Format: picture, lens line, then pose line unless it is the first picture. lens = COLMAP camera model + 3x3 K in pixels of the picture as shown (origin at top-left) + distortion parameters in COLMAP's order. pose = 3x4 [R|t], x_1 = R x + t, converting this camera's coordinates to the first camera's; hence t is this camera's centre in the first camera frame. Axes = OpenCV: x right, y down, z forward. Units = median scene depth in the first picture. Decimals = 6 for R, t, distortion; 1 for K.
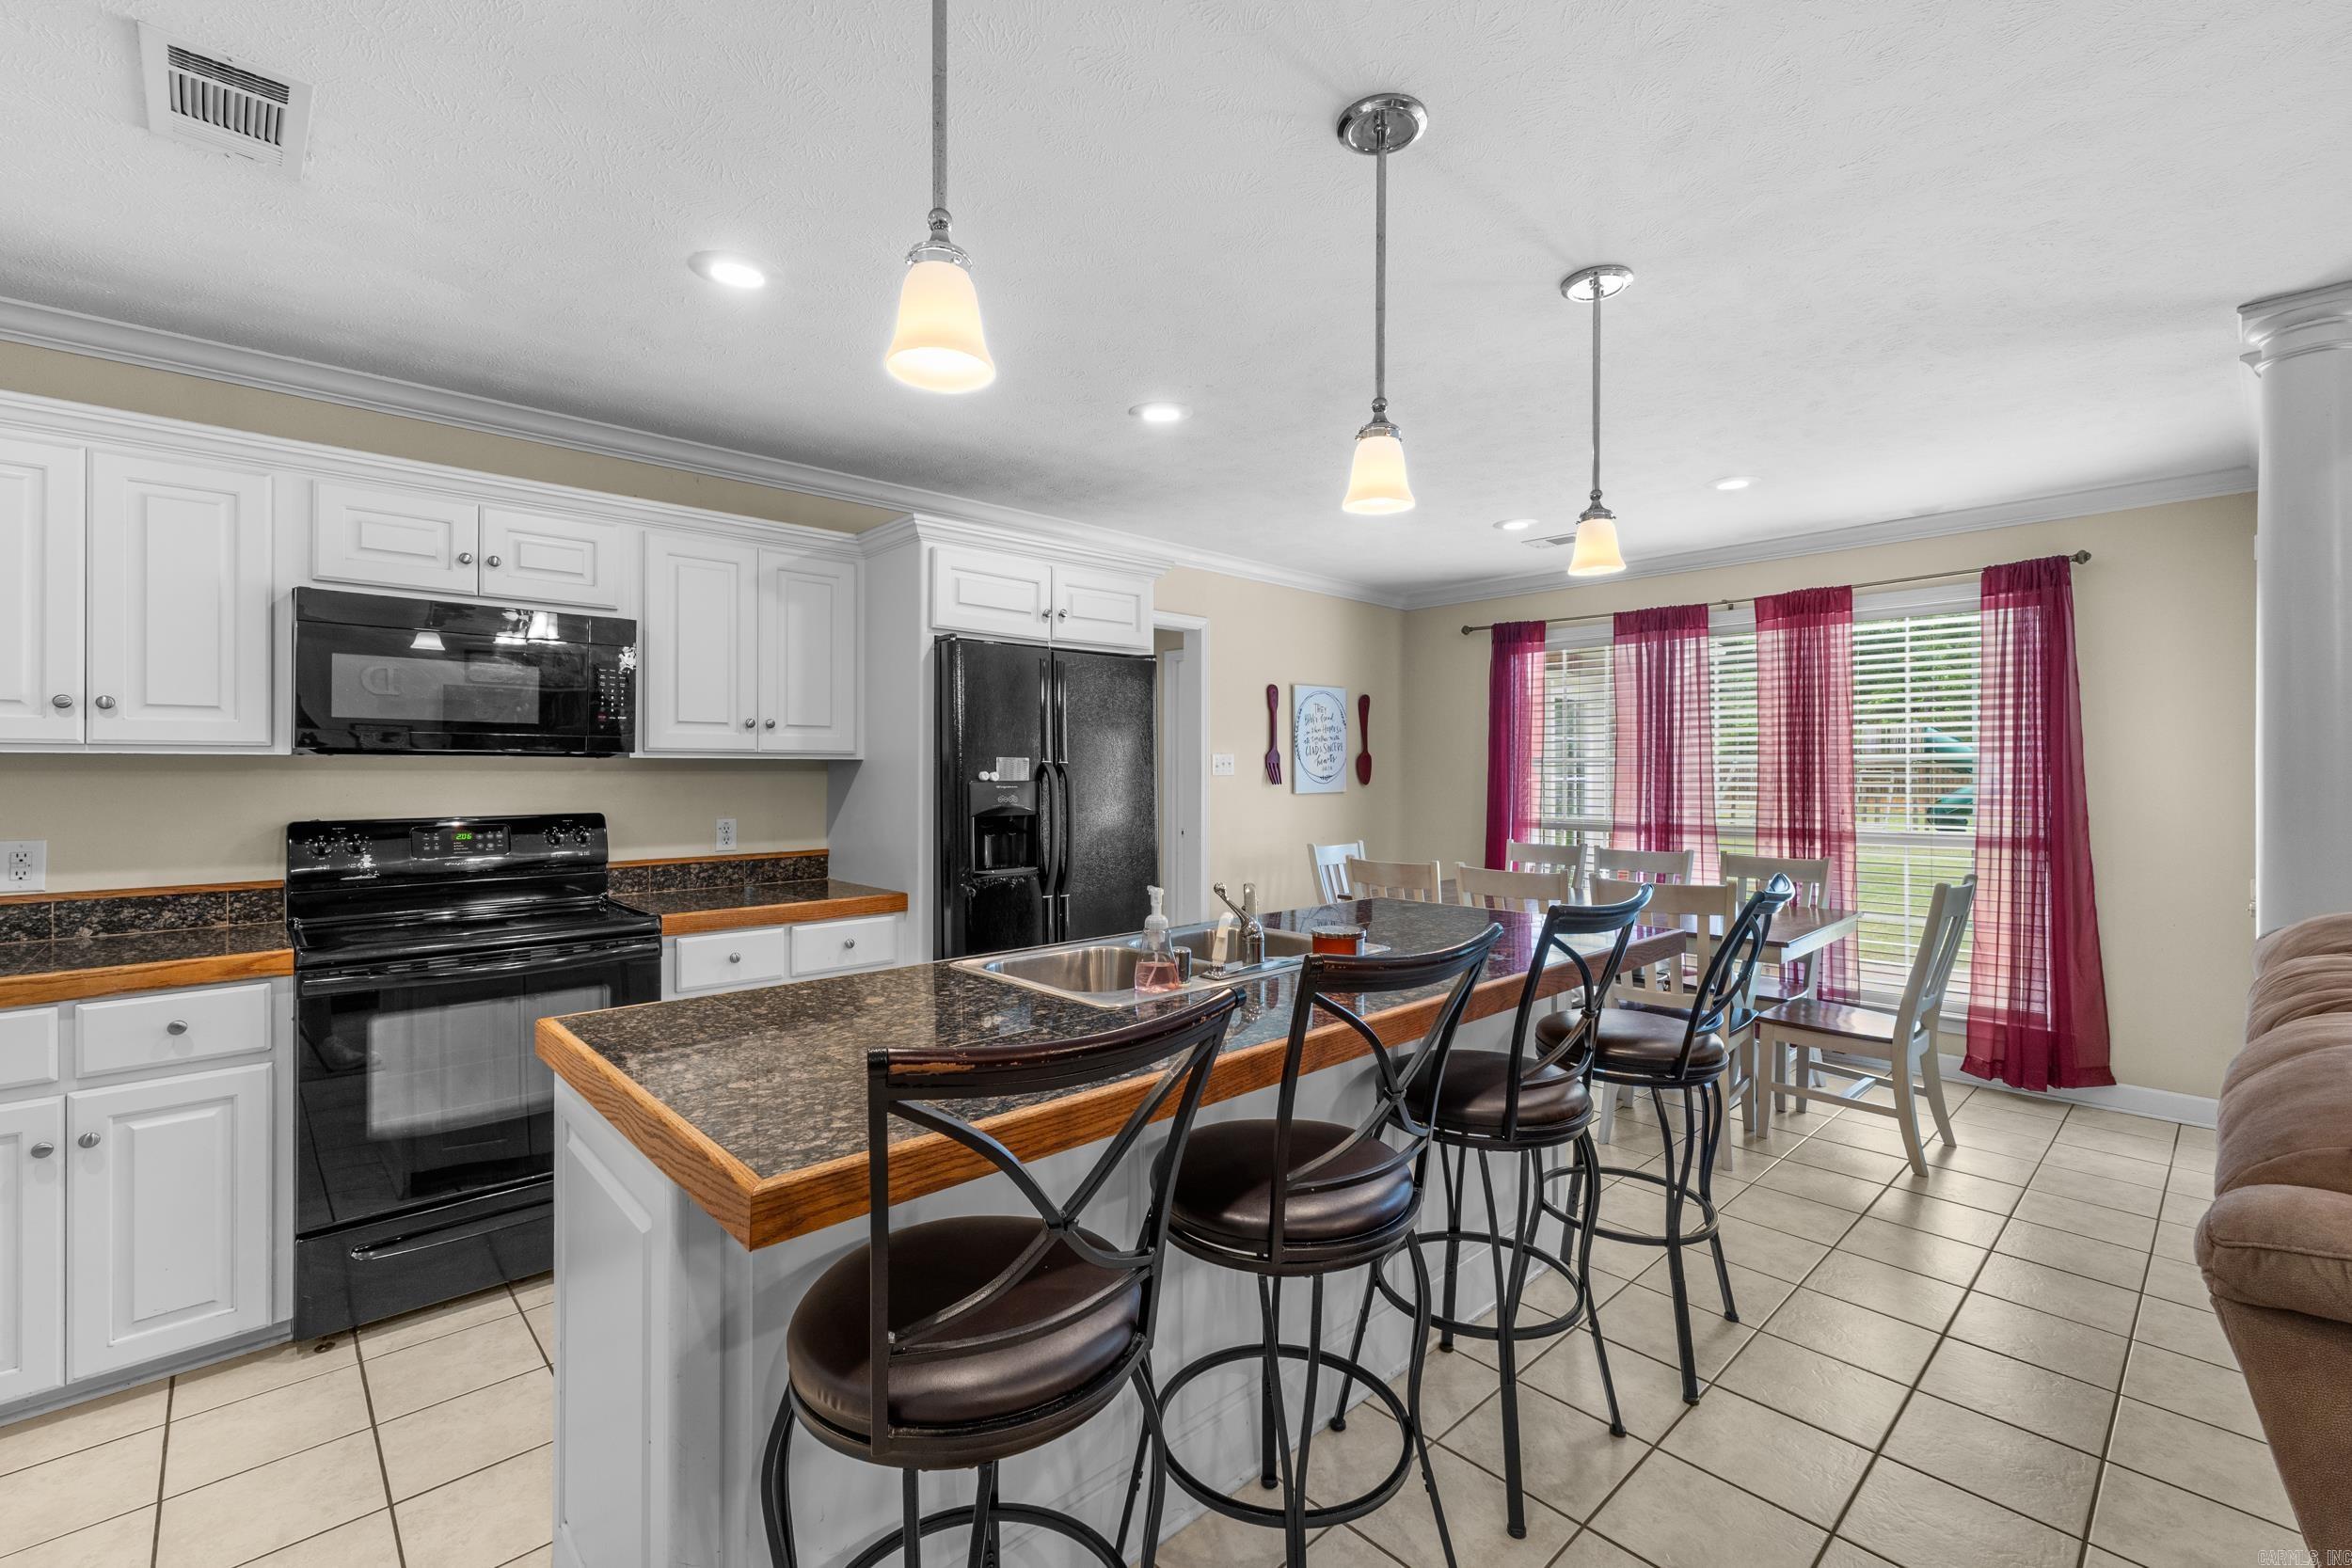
lens RADIAL K [[1003.4, 0, 1193.9], [0, 1003.4, 765.3], [0, 0, 1]] dist [0.003152, 0.000556]
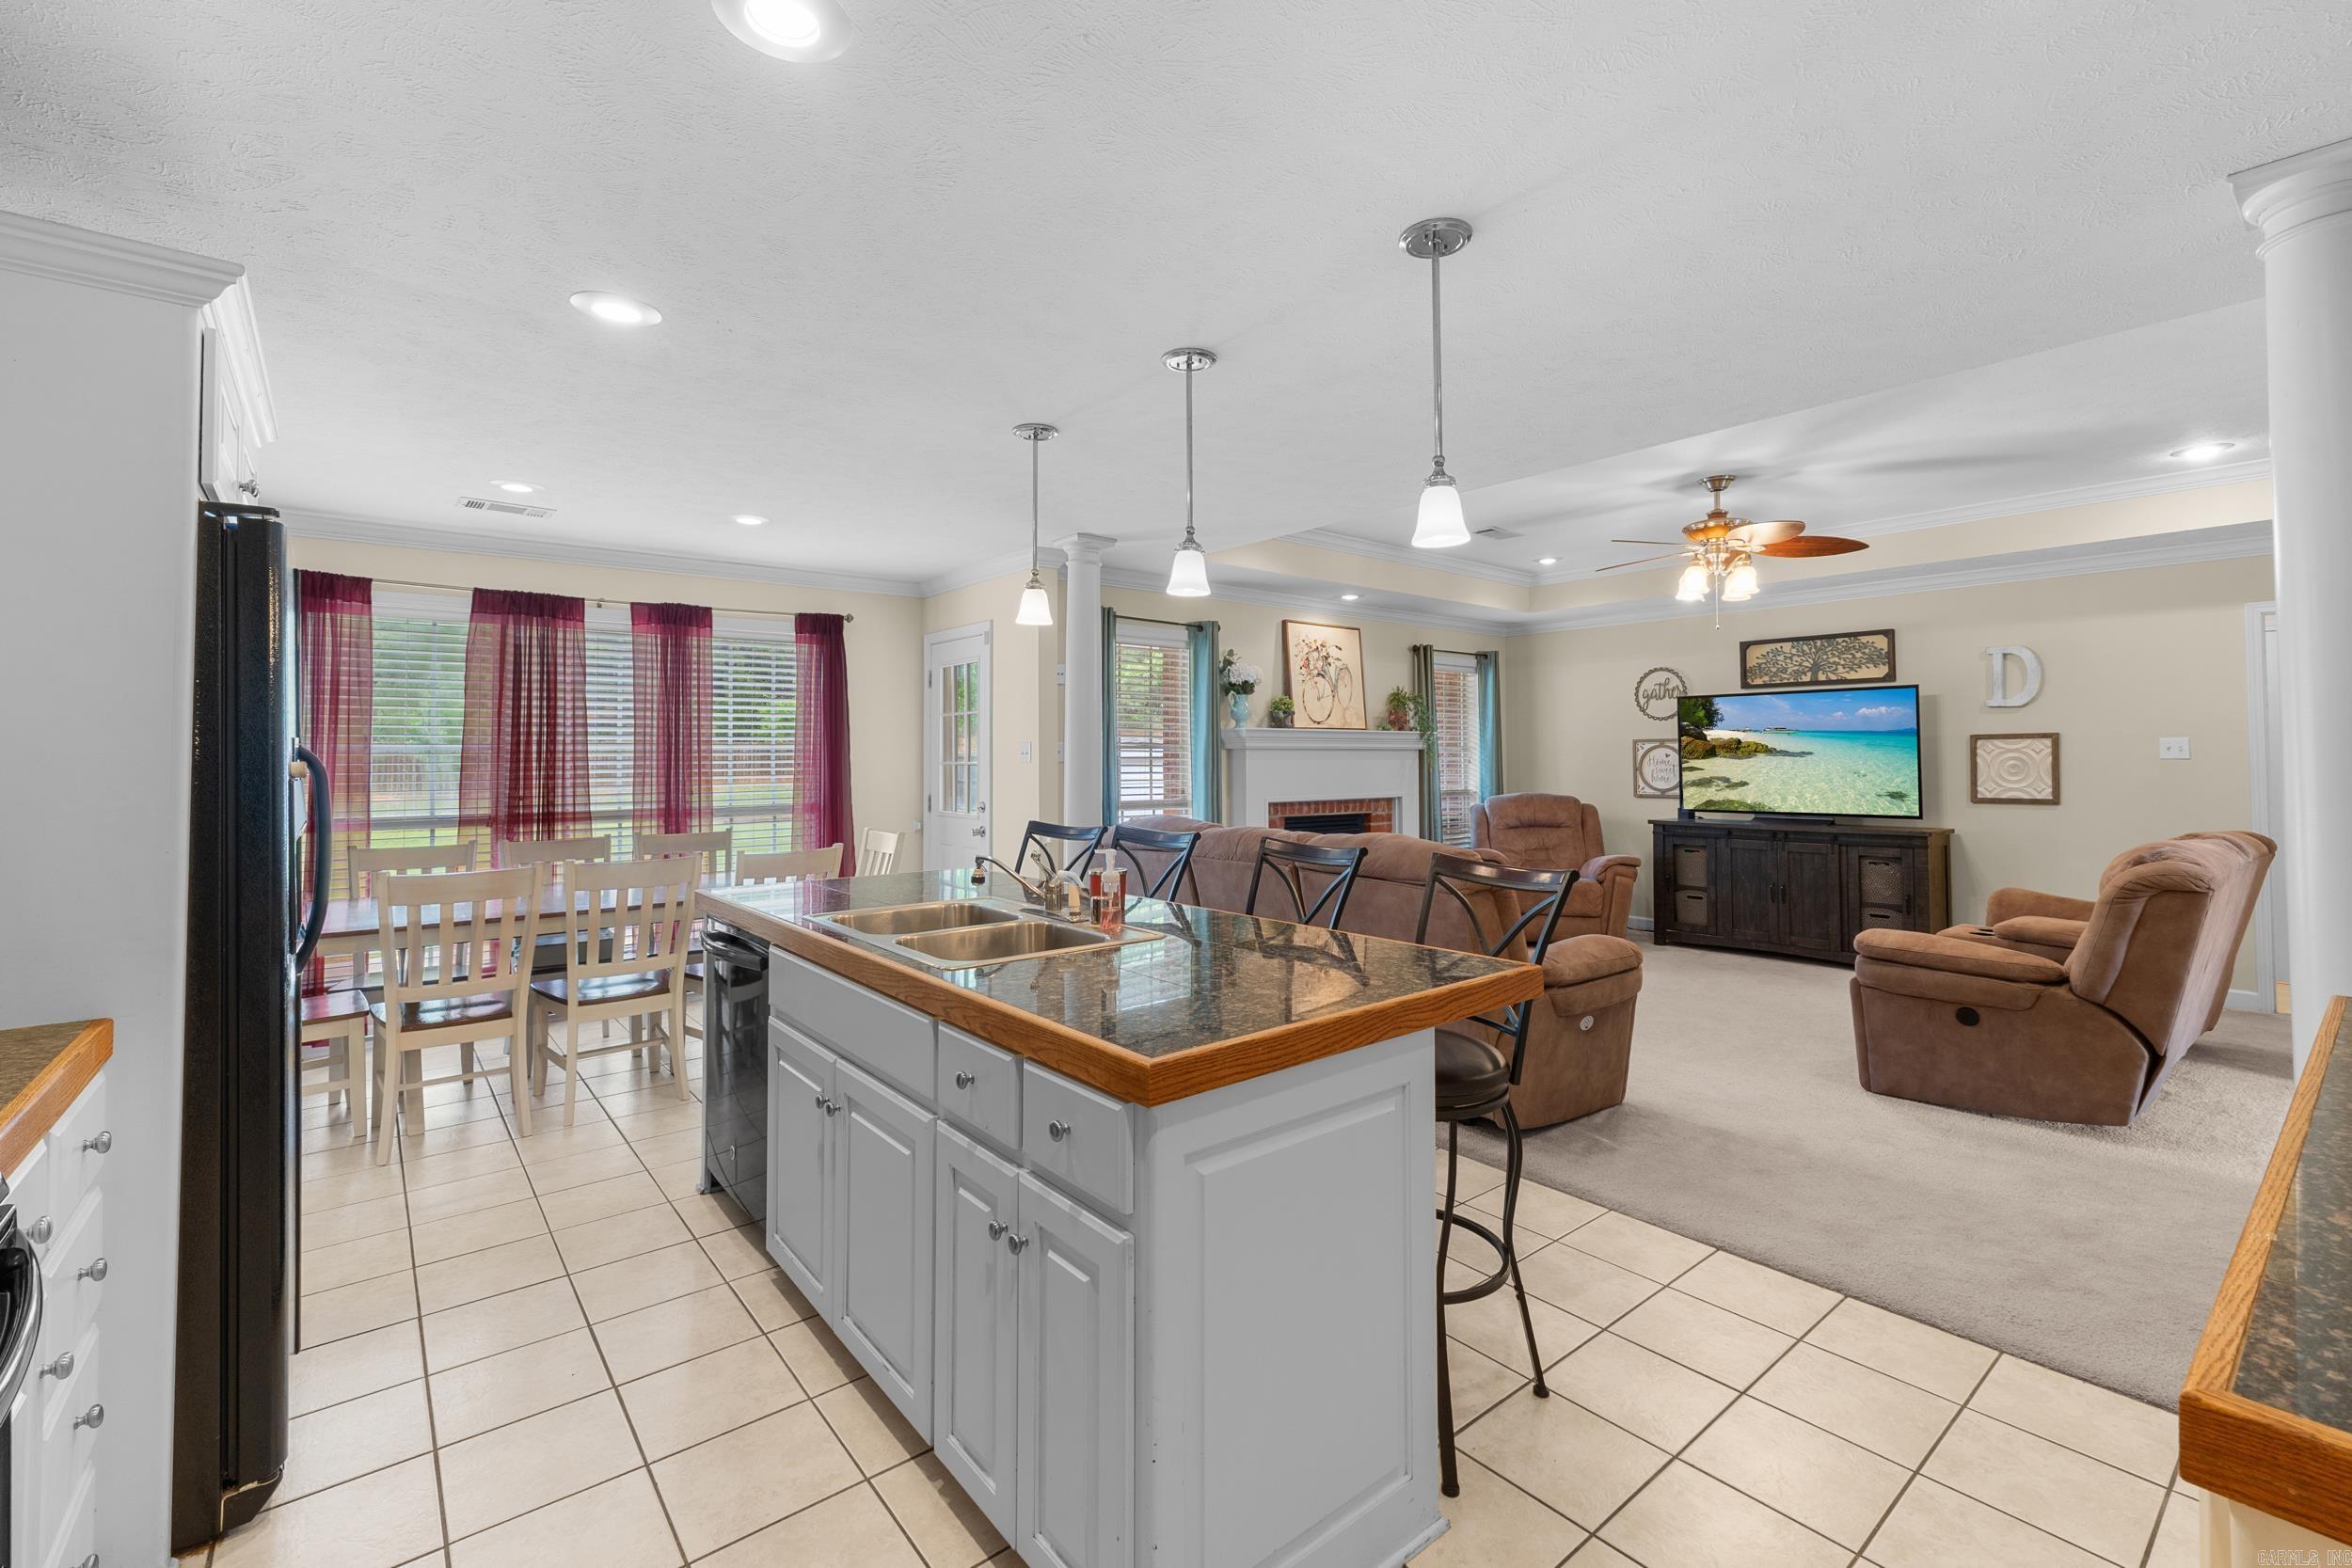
lens RADIAL K [[1003.4, 0, 1190.8], [0, 1003.4, 731.8], [0, 0, 1]] dist [0.003152, 0.000556]
pose [[0.073442, 0.021555, 0.997067, -0.589009], [-0.000618, 0.999767, -0.021567, 0.000249], [-0.997299, 0.000967, 0.073438, 0.356519]]
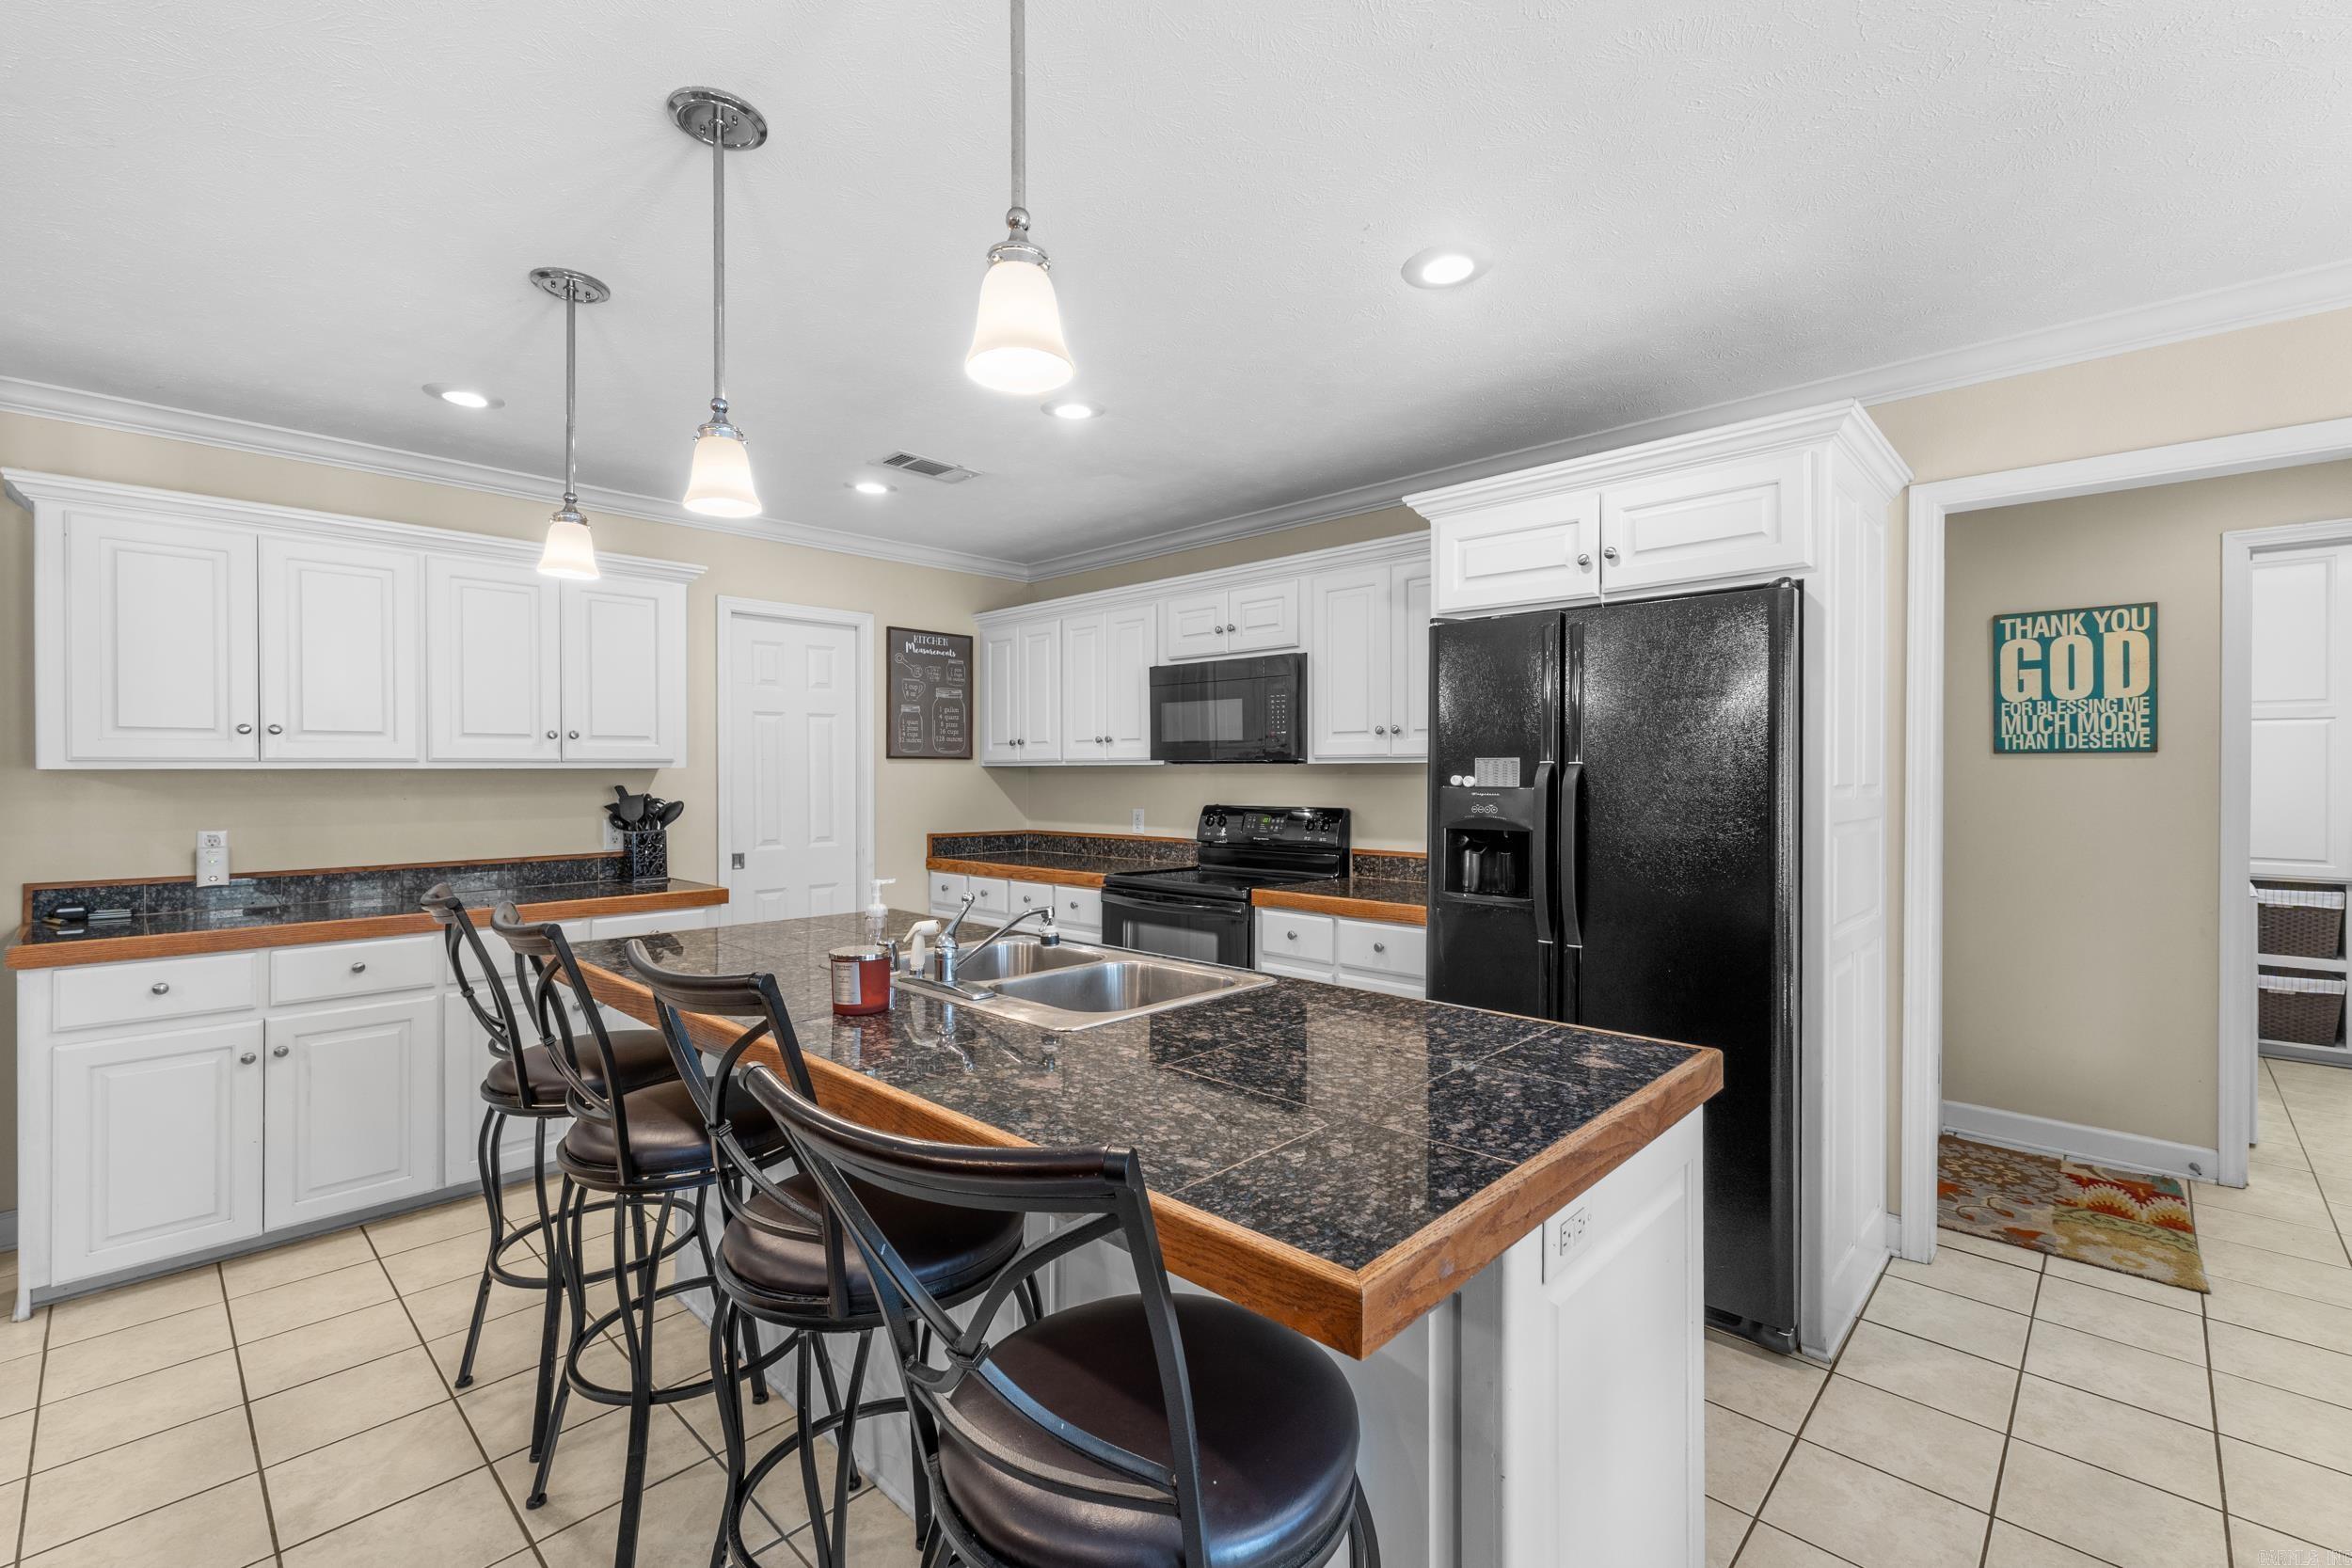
lens RADIAL K [[1003.4, 0, 1187.3], [0, 1003.4, 774.2], [0, 0, 1]] dist [0.003152, 0.000556]
pose [[0.057576, 0.001167, -0.998340, 0.496273], [0.004437, 0.999989, 0.001425, 0.002375], [0.998331, -0.004512, 0.057570, 0.579446]]
